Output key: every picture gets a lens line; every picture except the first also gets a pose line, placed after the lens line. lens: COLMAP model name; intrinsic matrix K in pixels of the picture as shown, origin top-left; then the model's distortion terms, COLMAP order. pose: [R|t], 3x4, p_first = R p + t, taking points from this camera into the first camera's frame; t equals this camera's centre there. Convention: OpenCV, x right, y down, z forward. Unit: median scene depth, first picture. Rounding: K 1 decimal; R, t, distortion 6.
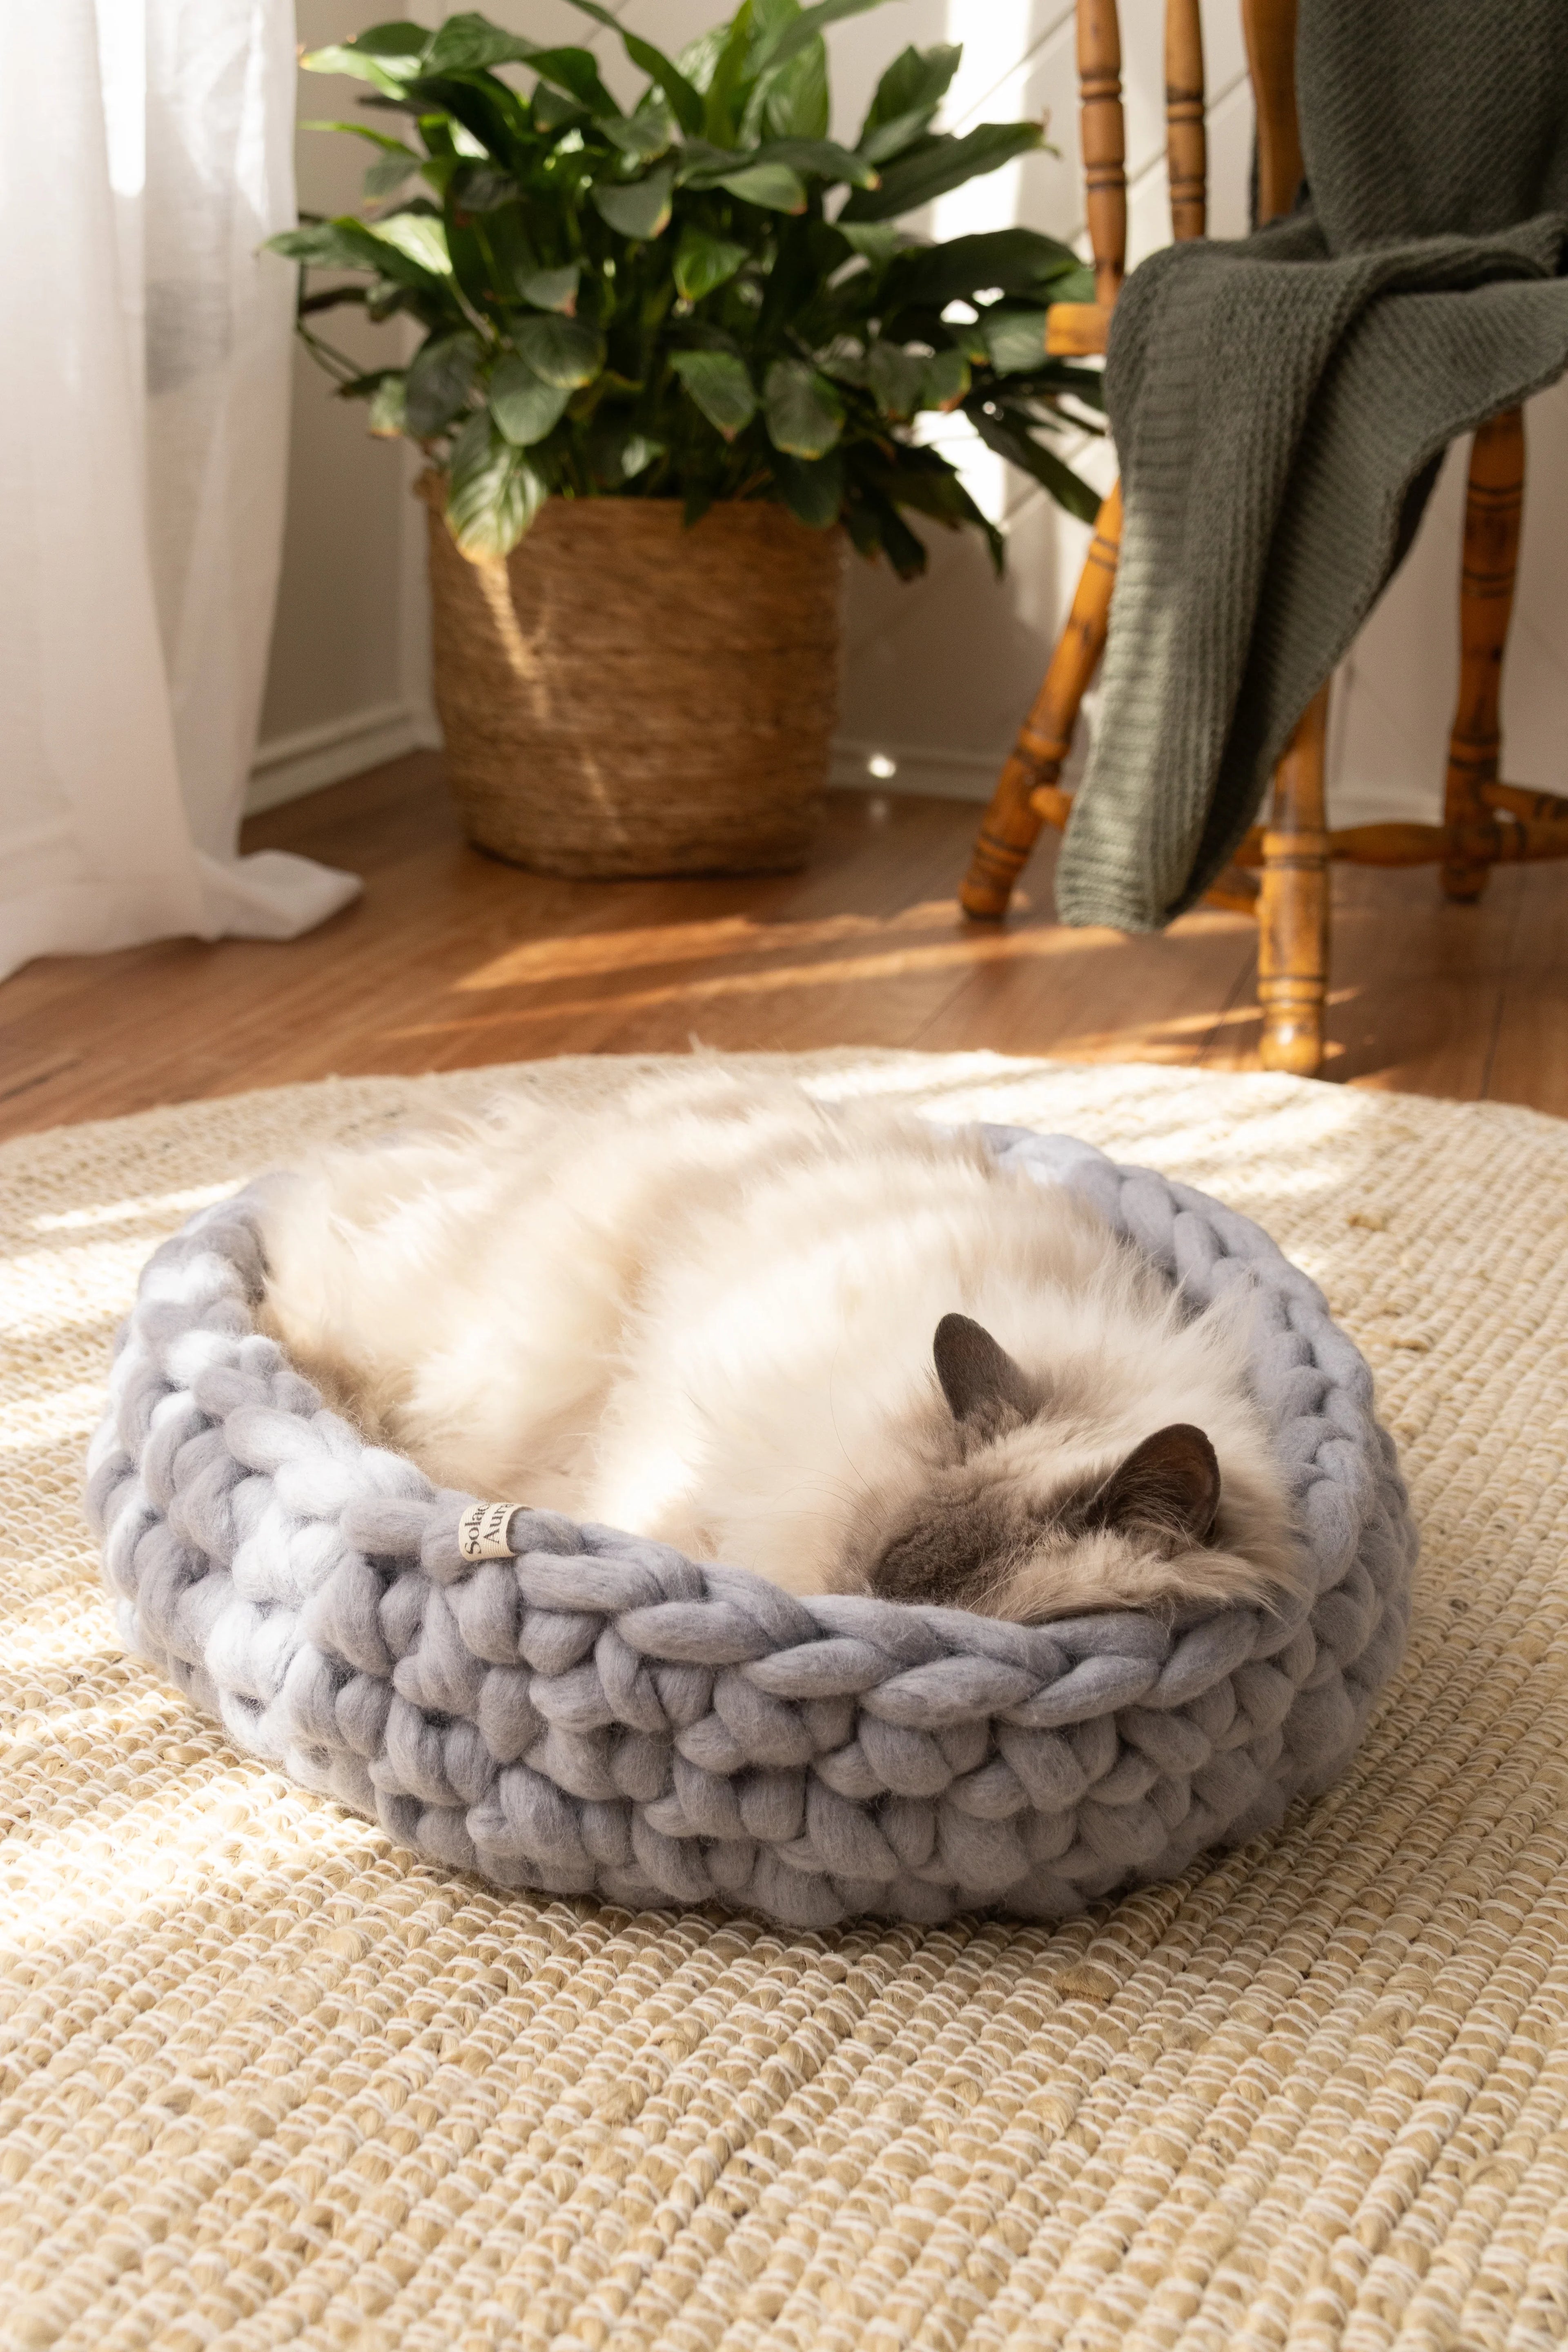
lens RADIAL K [[3177.7, 0, 784.0], [0, 3177.7, 1176.0], [0, 0, 1]] dist [0.034731, 0.048049]
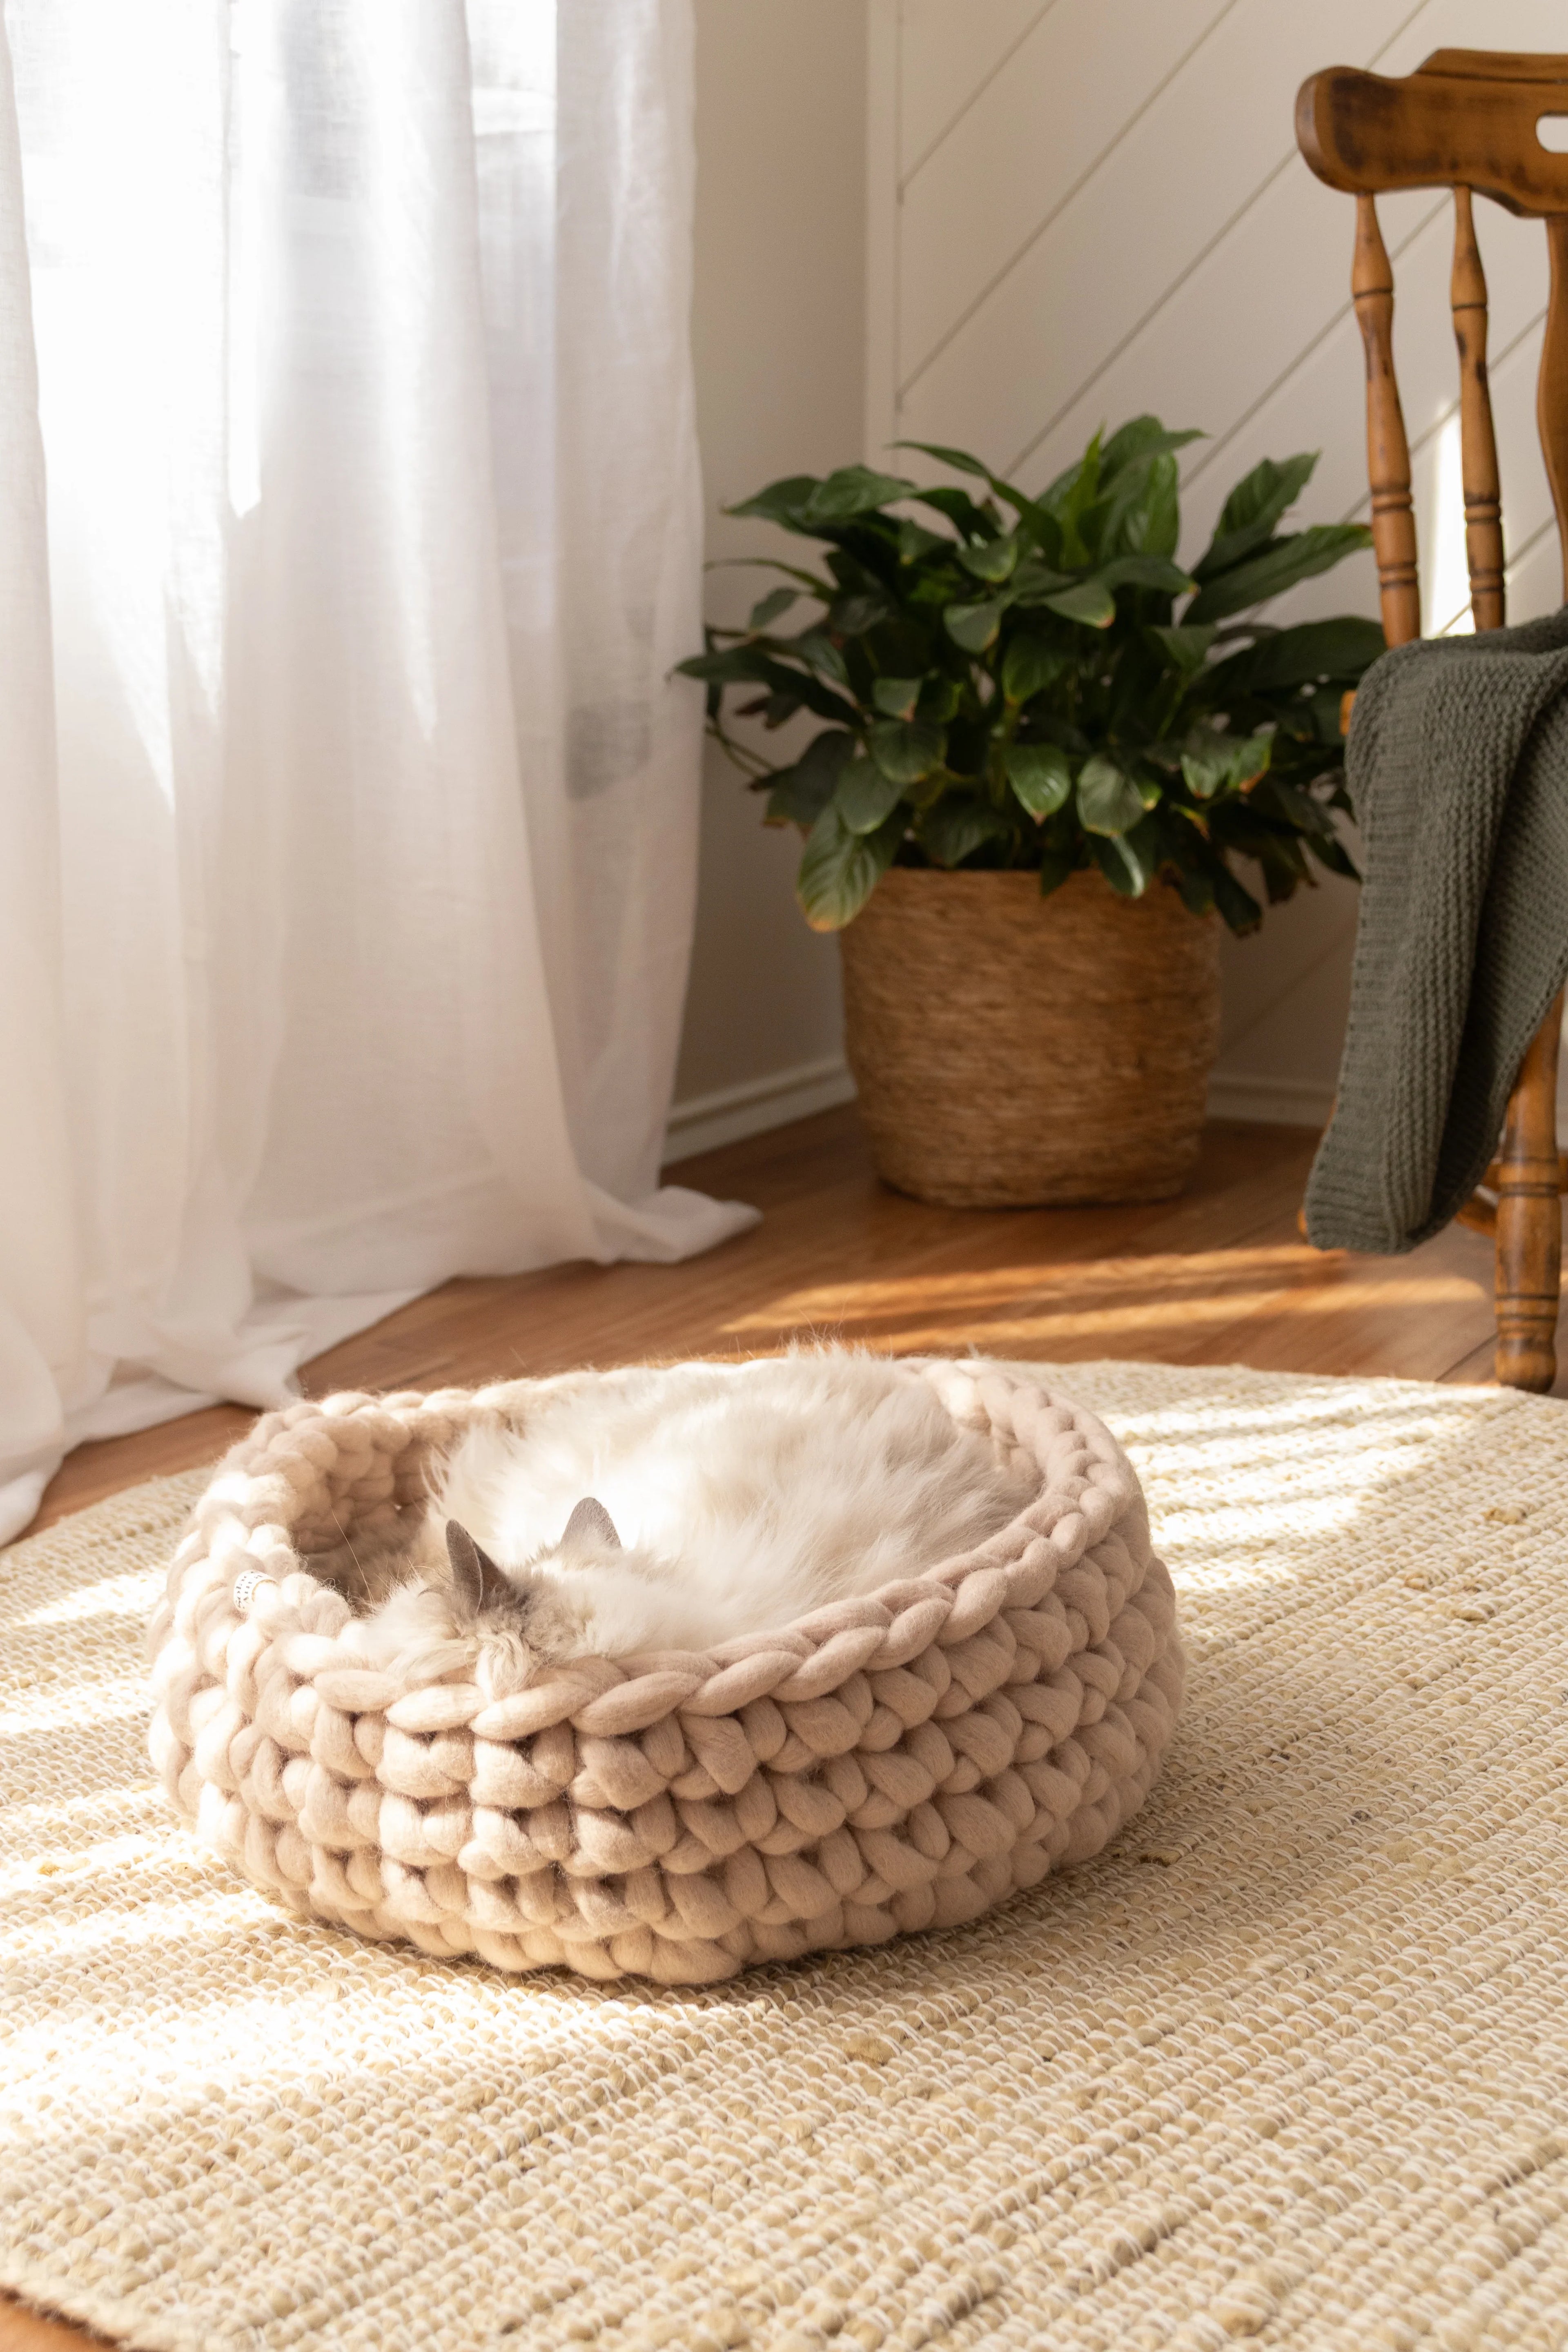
lens RADIAL K [[3582.1, 0, 782.0], [0, 3582.1, 1053.5], [0, 0, 1]] dist [0.080625, 0.169953]
pose [[0.965261, -0.015719, -0.260816, 0.236202], [-0.020763, 0.990418, -0.136533, 0.027885], [0.260463, 0.137206, 0.955685, -0.245229]]
